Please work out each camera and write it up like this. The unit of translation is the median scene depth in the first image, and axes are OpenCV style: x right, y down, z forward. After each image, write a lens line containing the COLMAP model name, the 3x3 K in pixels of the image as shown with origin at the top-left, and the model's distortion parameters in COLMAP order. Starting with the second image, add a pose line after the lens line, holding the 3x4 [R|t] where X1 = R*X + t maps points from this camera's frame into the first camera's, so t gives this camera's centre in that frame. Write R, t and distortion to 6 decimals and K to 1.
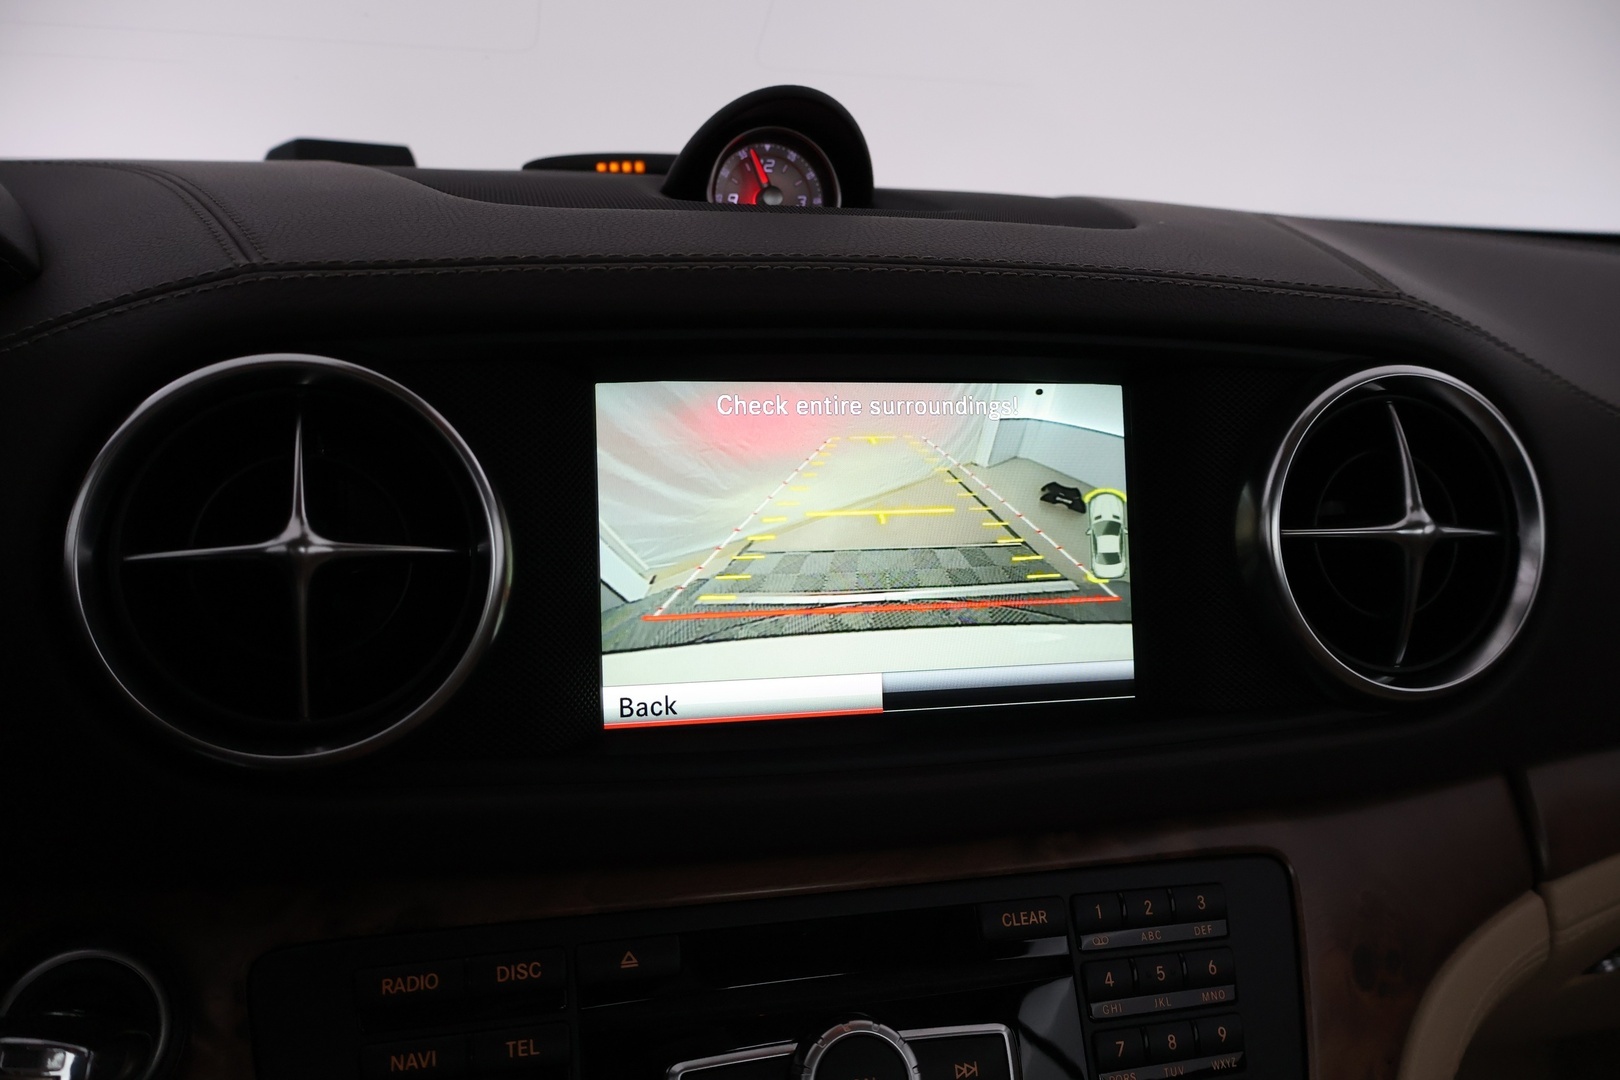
lens RADIAL K [[1369.4, 0, 795.1], [0, 1369.4, 545.8], [0, 0, 1]] dist [0.000538, 0.016294]
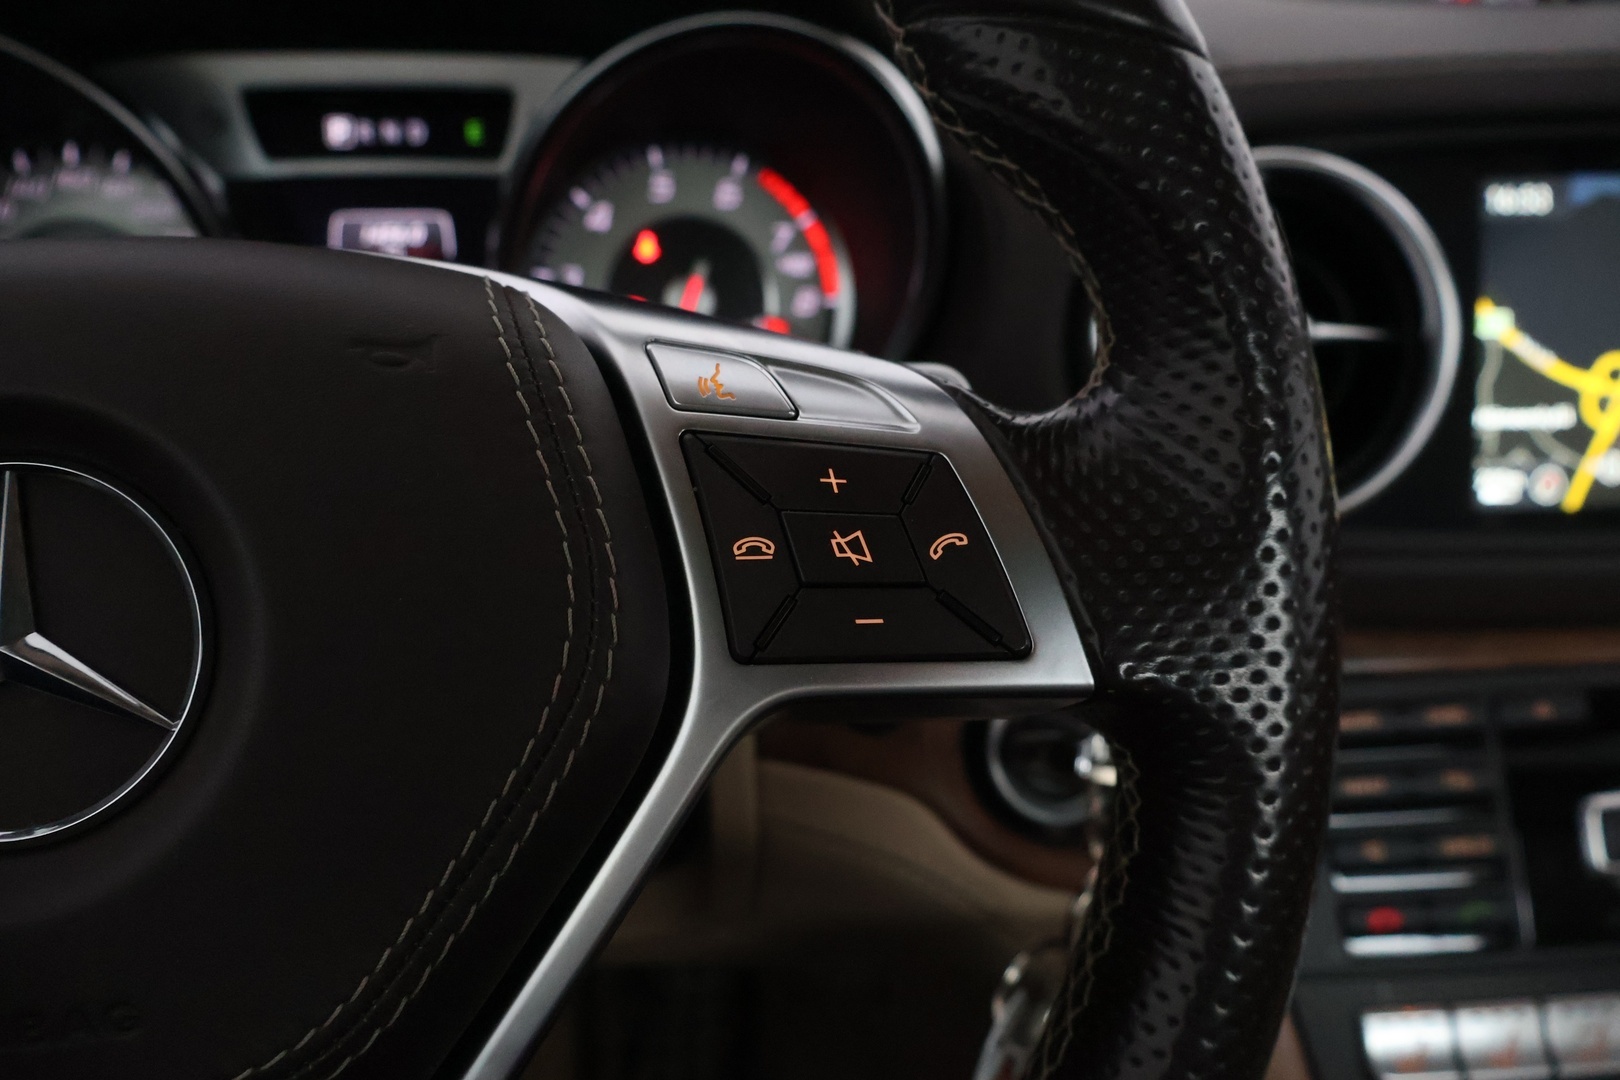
lens RADIAL K [[1369.4, 0, 817.5], [0, 1369.4, 542.3], [0, 0, 1]] dist [0.000538, 0.016294]
pose [[0.992122, 0.021567, -0.123406, -0.535261], [-0.006011, 0.992131, 0.125062, 0.029397], [0.125132, -0.123335, 0.984444, -0.149141]]
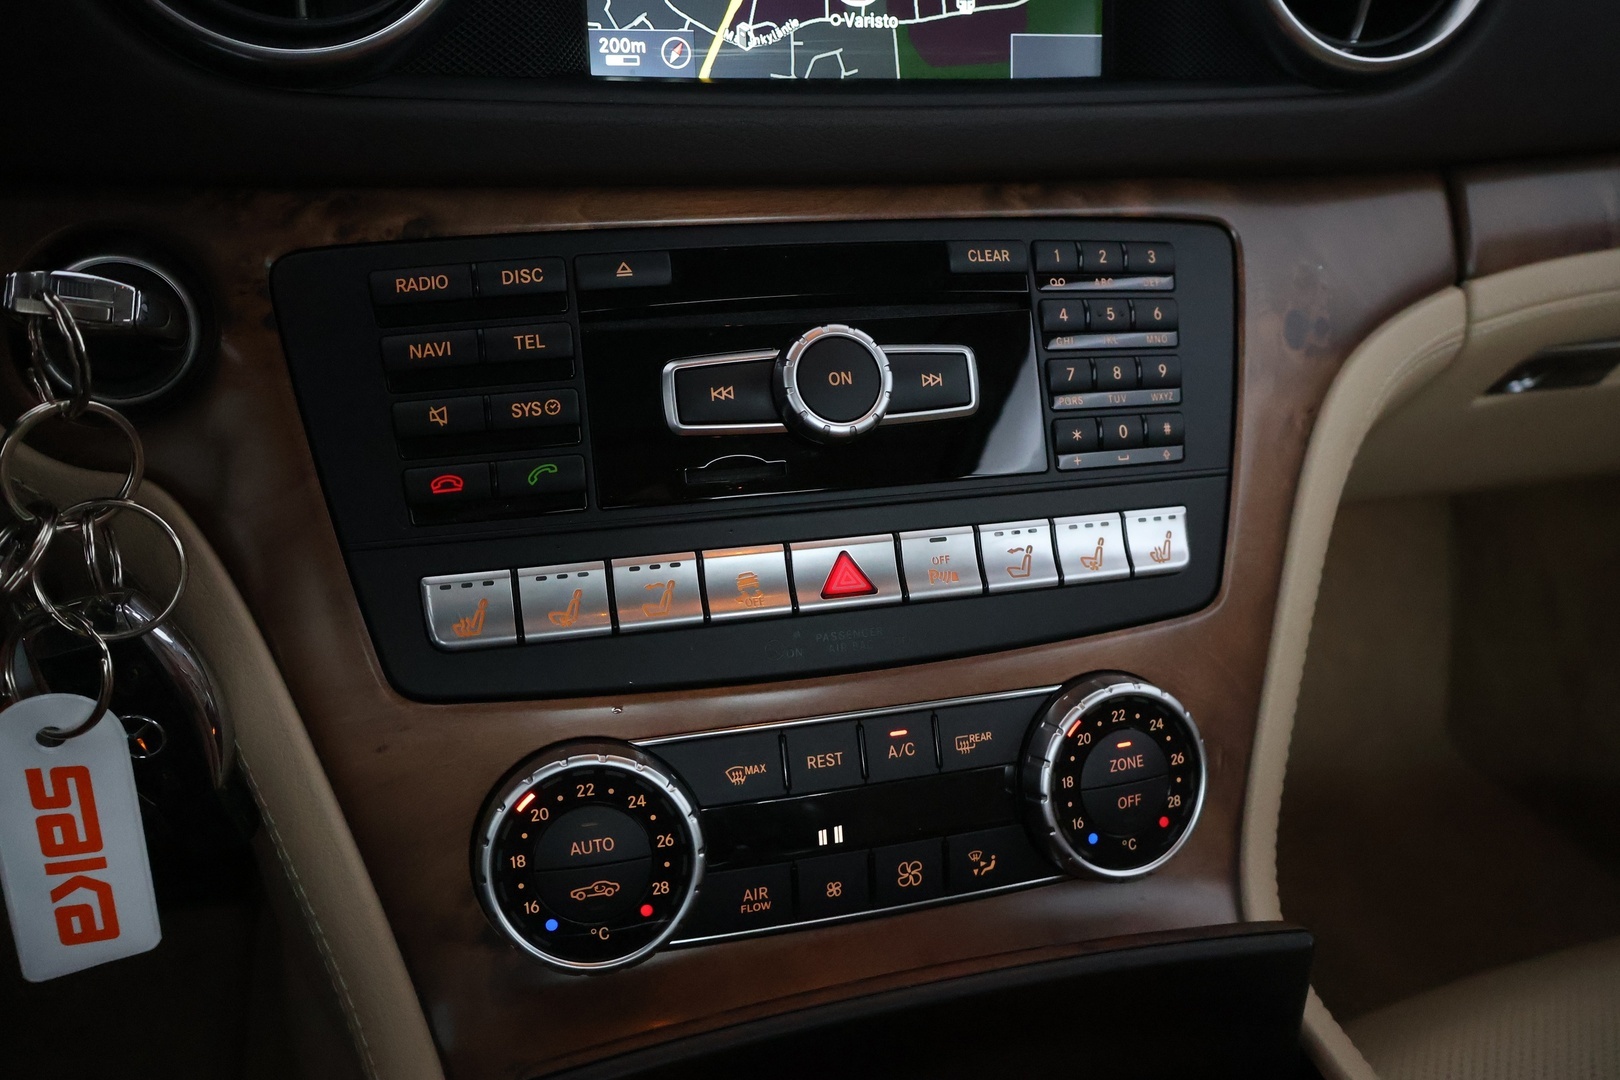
lens RADIAL K [[1369.4, 0, 803.4], [0, 1369.4, 534.3], [0, 0, 1]] dist [0.000538, 0.016294]
pose [[0.999439, -0.003720, 0.033280, -0.015386], [-0.004563, 0.969412, 0.245396, 0.221617], [-0.033175, -0.245410, 0.968851, -0.095215]]
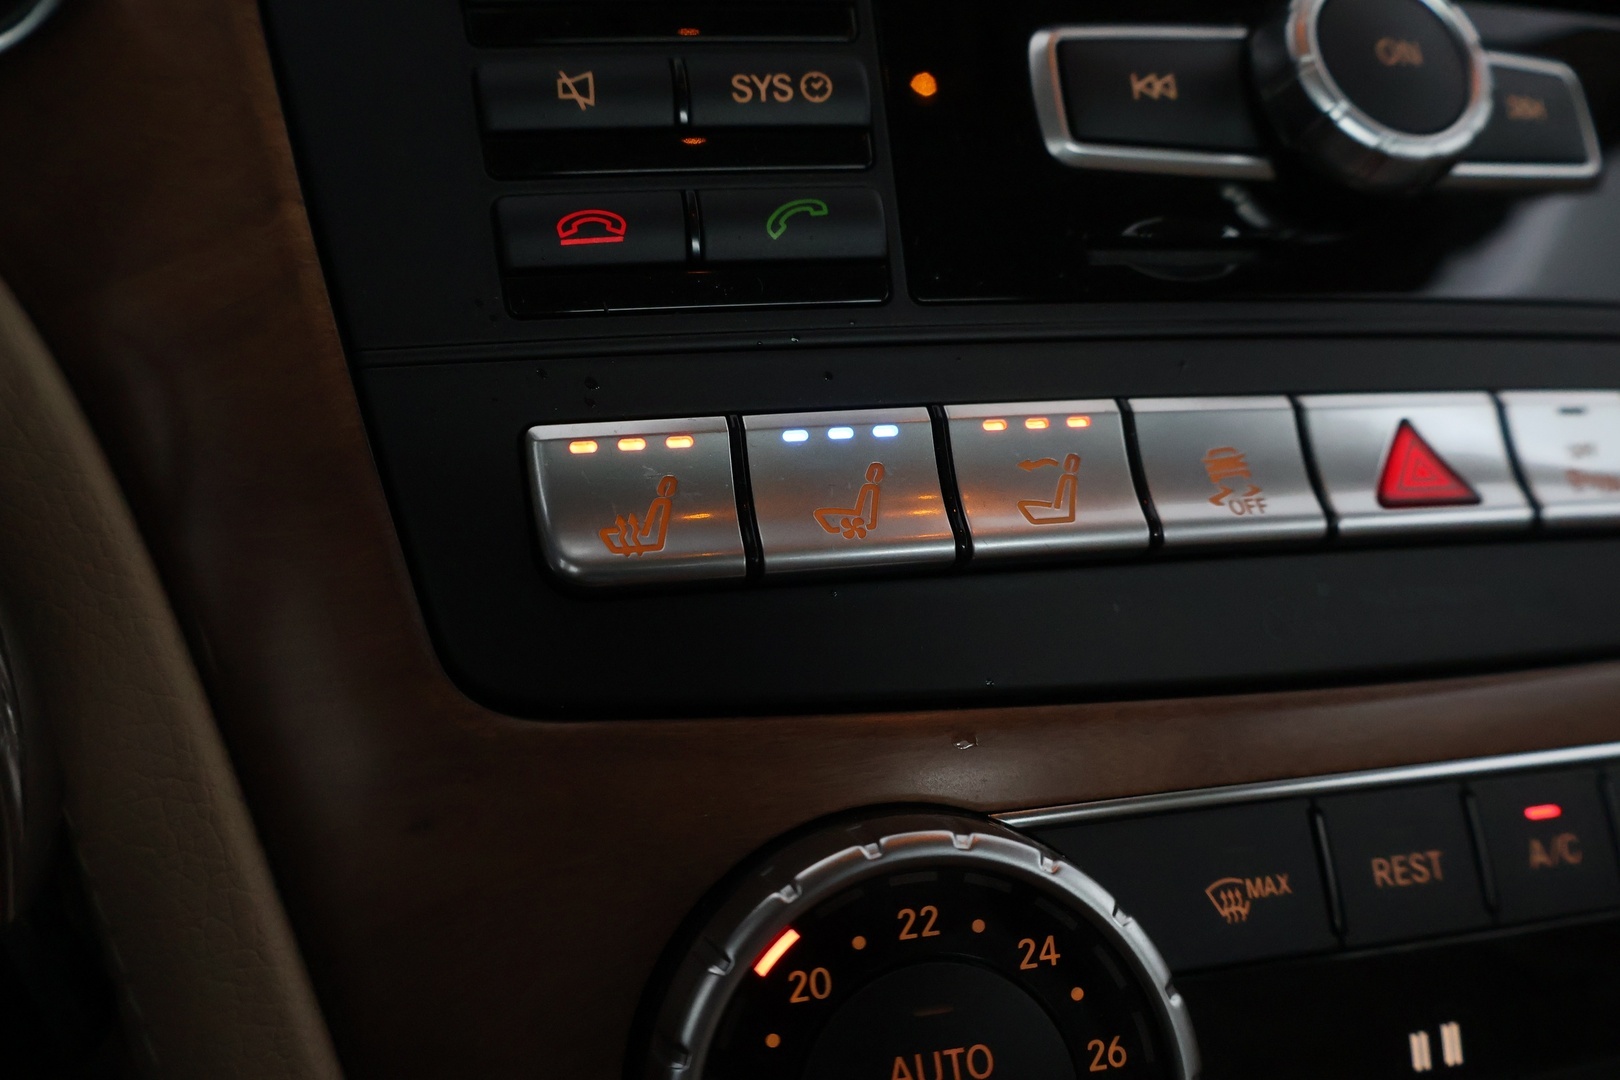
lens RADIAL K [[1369.4, 0, 814.3], [0, 1369.4, 532.7], [0, 0, 1]] dist [0.000538, 0.016294]
pose [[0.998911, -0.001346, 0.046637, -0.186552], [-0.001500, 0.998141, 0.060930, 0.500328], [-0.046632, -0.060933, 0.997052, 0.420740]]
